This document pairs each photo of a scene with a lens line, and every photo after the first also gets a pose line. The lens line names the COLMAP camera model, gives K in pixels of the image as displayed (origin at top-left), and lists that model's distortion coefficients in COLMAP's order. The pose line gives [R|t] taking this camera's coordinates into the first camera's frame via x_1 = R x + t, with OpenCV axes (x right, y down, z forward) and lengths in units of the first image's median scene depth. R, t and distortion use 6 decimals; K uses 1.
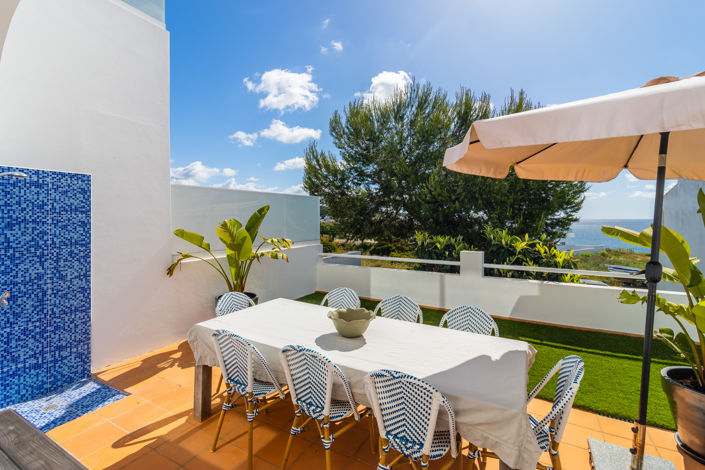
lens RADIAL K [[329.6, 0, 352.4], [0, 329.6, 220.2], [0, 0, 1]] dist [-0.002383, -0.000306]
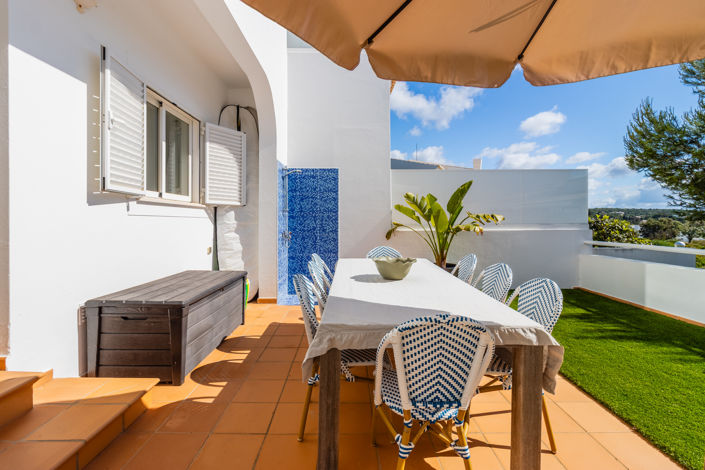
lens RADIAL K [[329.6, 0, 352.4], [0, 329.6, 220.2], [0, 0, 1]] dist [-0.002383, -0.000306]
pose [[0.512009, 0.003929, -0.858971, 0.564086], [-0.006296, 0.999980, 0.000822, 0.102328], [0.858957, 0.004987, 0.512023, 0.217670]]
